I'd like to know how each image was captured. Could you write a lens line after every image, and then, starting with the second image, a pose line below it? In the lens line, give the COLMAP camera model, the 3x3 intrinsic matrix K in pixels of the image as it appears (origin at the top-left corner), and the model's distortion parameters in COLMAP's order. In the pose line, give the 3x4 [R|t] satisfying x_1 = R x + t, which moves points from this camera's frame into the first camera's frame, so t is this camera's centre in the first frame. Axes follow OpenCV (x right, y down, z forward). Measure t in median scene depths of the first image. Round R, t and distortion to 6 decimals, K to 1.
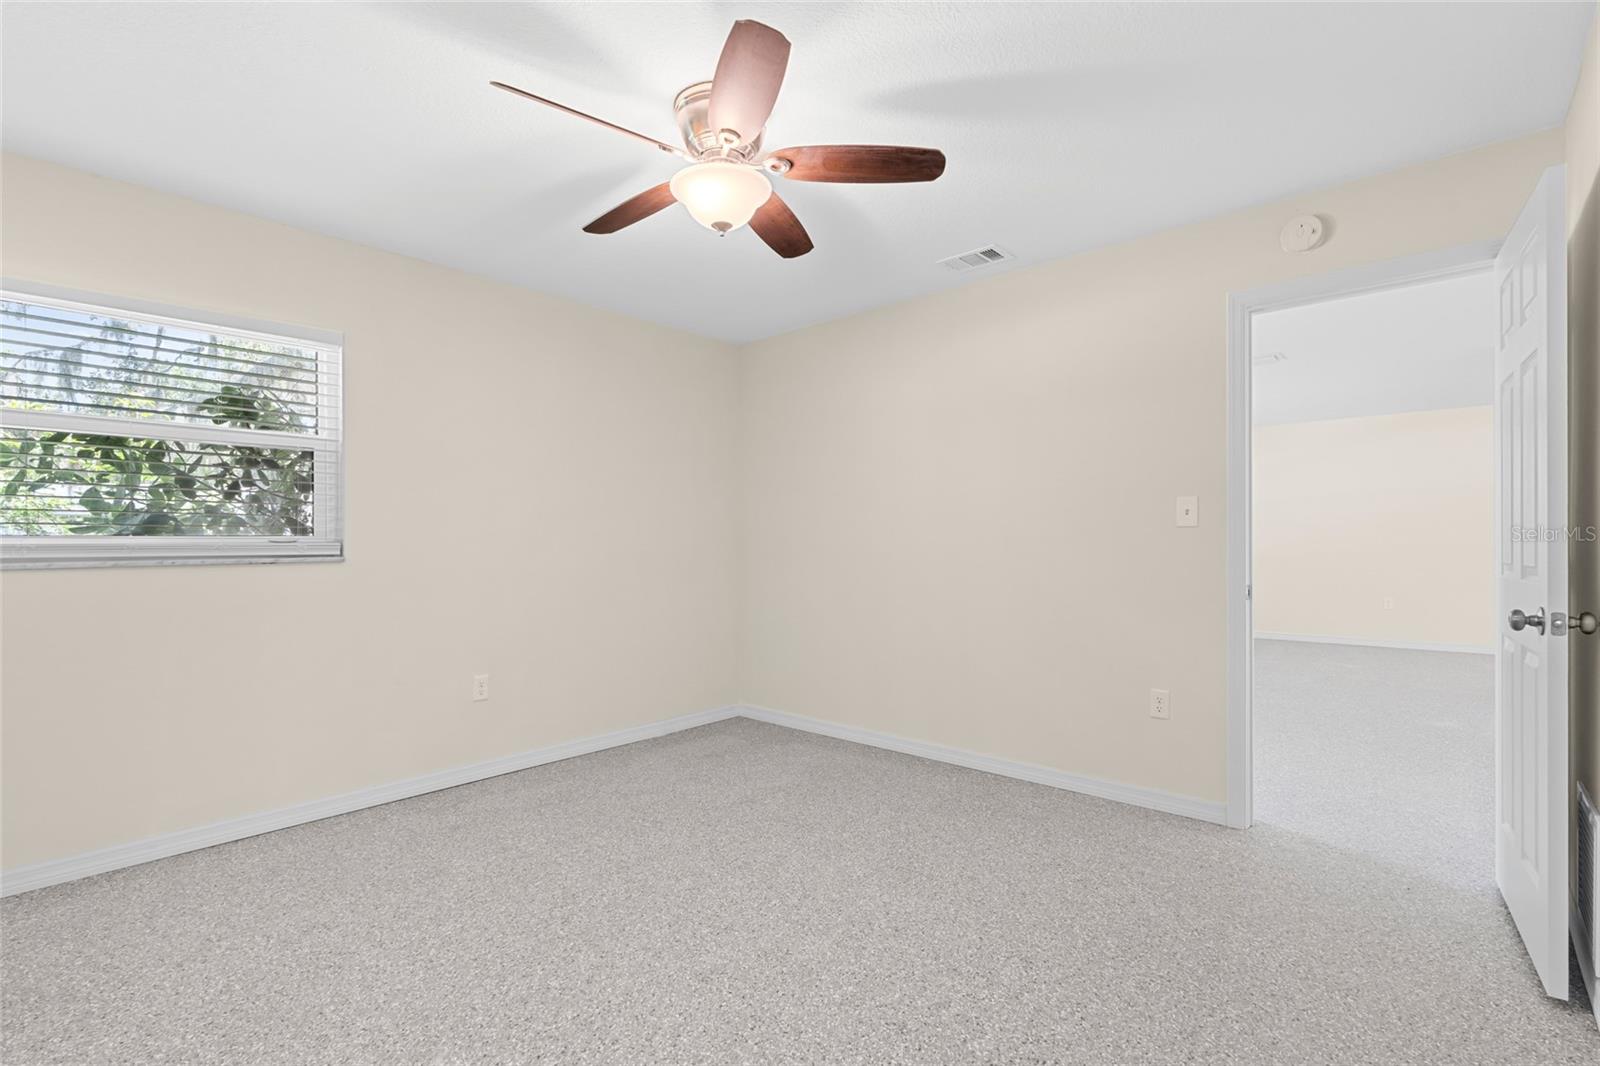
lens RADIAL K [[729.2, 0, 797.0], [0, 729.2, 553.1], [0, 0, 1]] dist [0.000228, 0.000661]
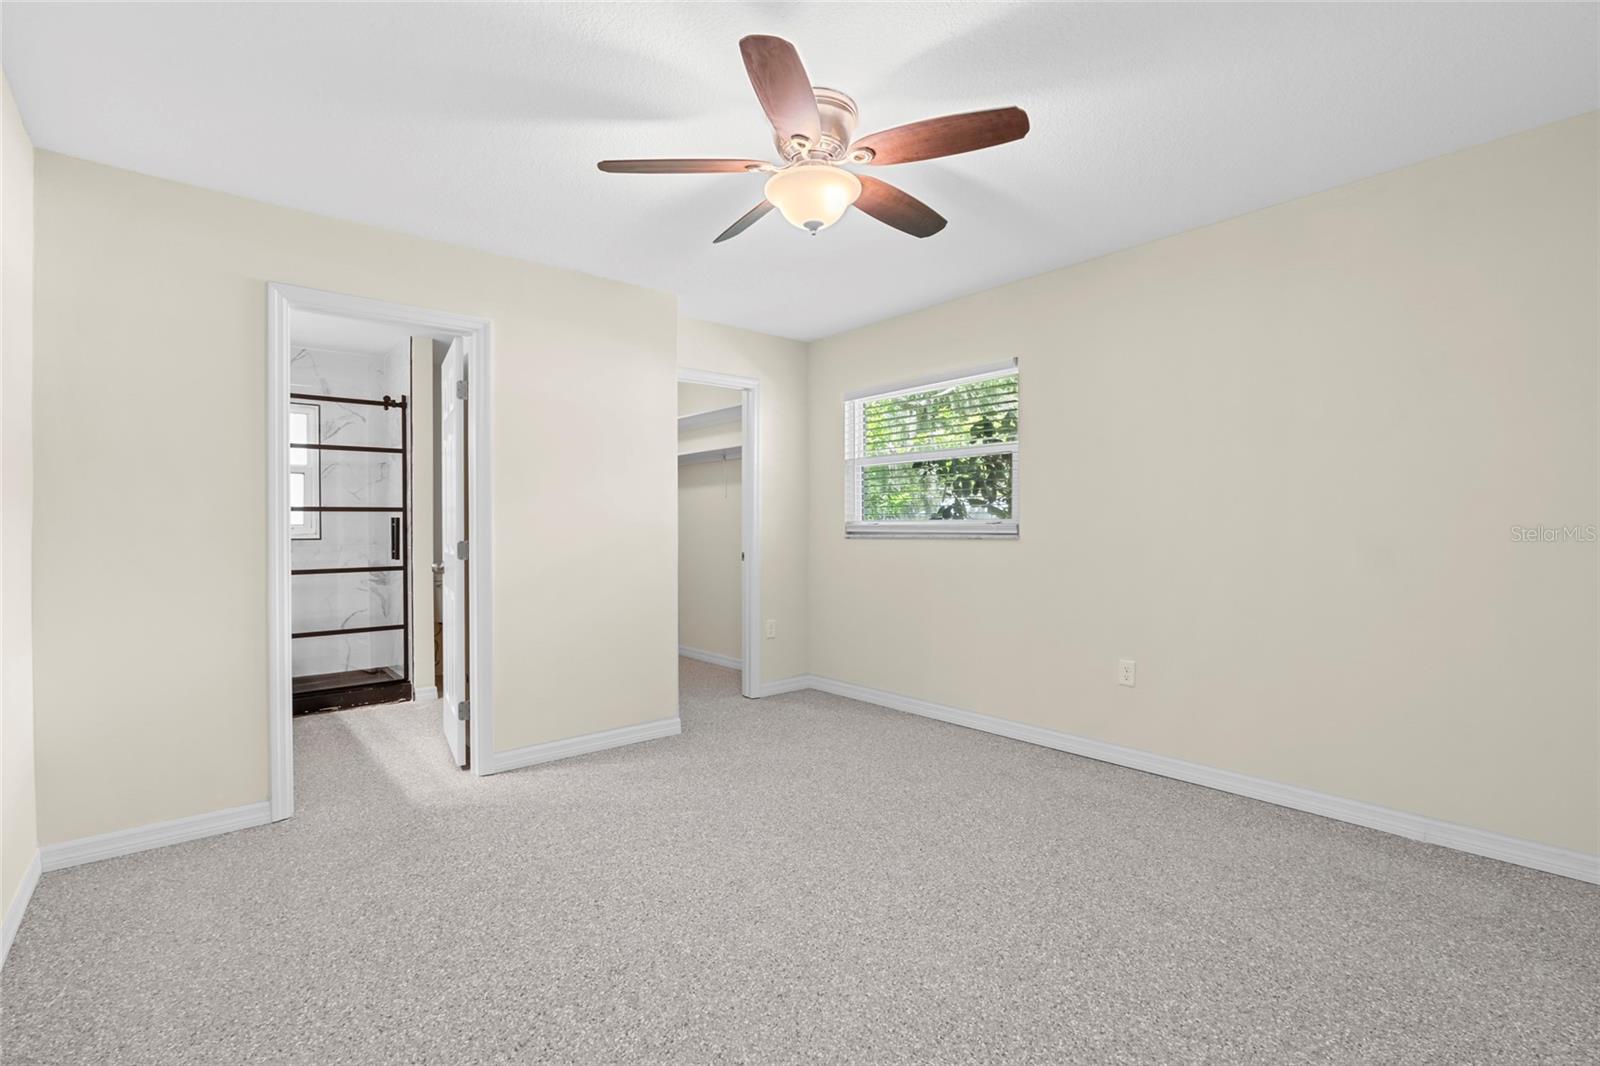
lens RADIAL K [[724.6, 0, 802.6], [0, 724.6, 534.1], [0, 0, 1]] dist [-0.002561, -0.000040]
pose [[-0.119387, 0.016494, -0.992711, 0.721035], [-0.009247, 0.999800, 0.017723, -0.017465], [0.992805, 0.011295, -0.119211, 0.854498]]
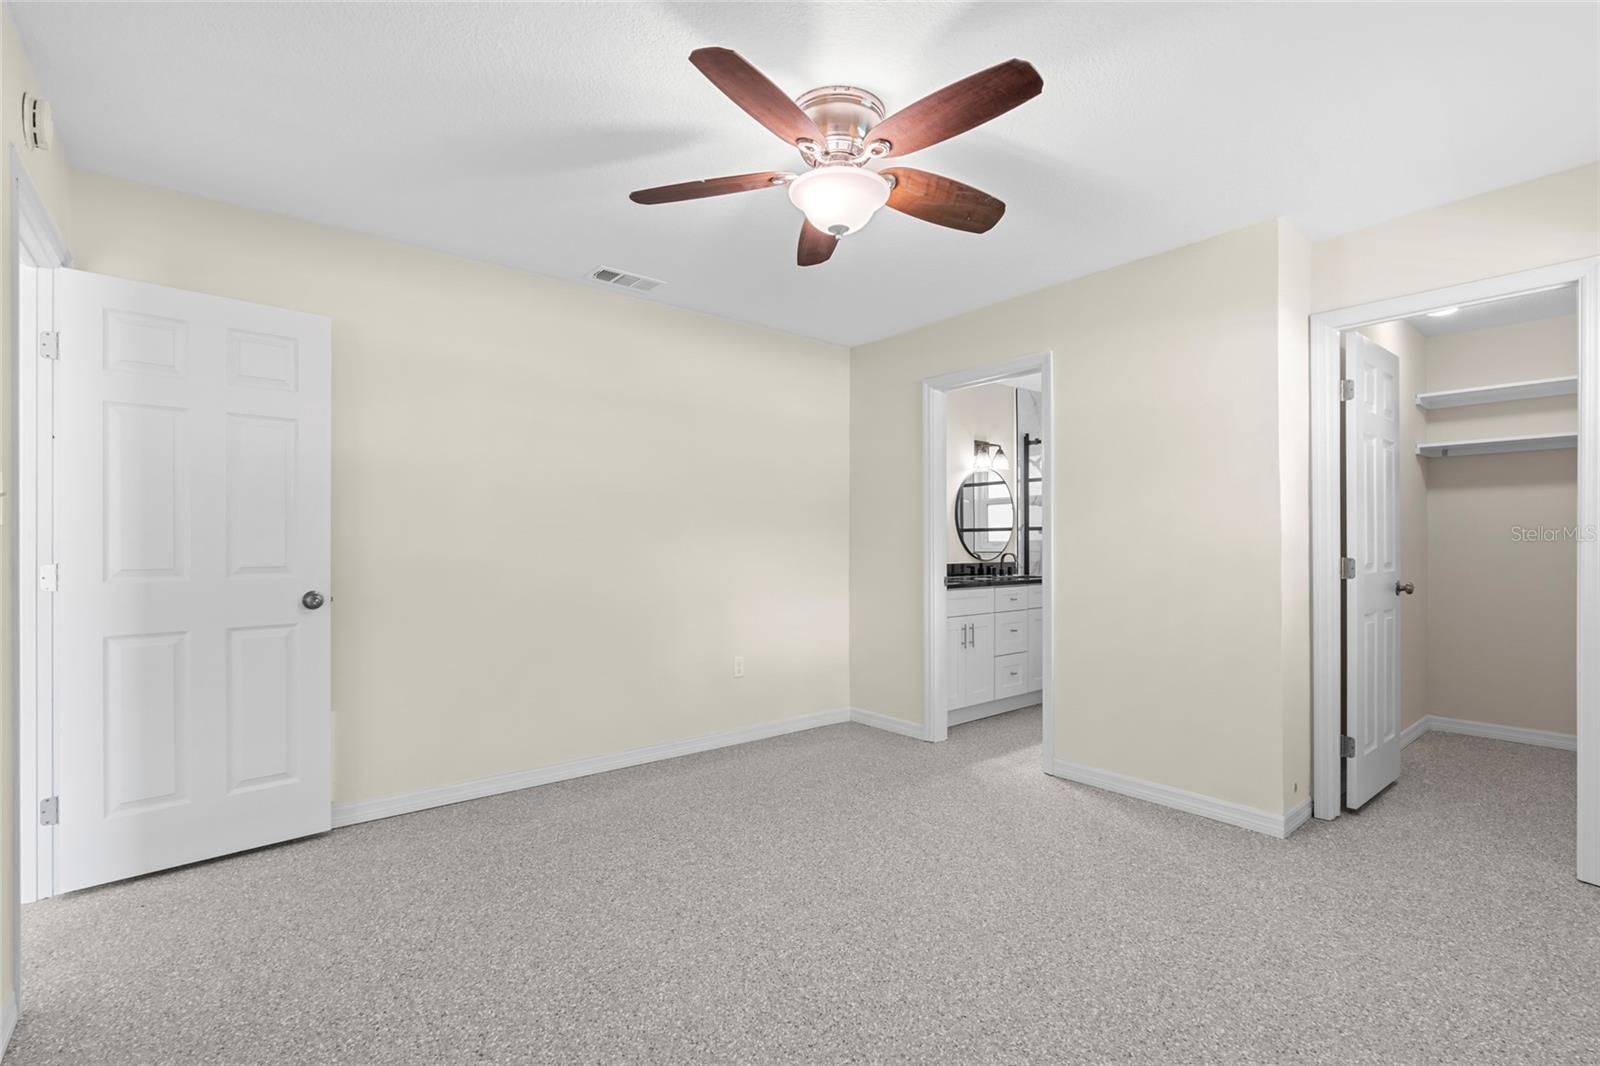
lens RADIAL K [[724.6, 0, 802.6], [0, 724.6, 534.1], [0, 0, 1]] dist [-0.002561, -0.000040]
pose [[-0.990091, 0.007402, 0.140236, -0.148428], [0.007650, 0.999970, 0.001224, -0.027119], [-0.140222, 0.002285, -0.990117, 1.541221]]
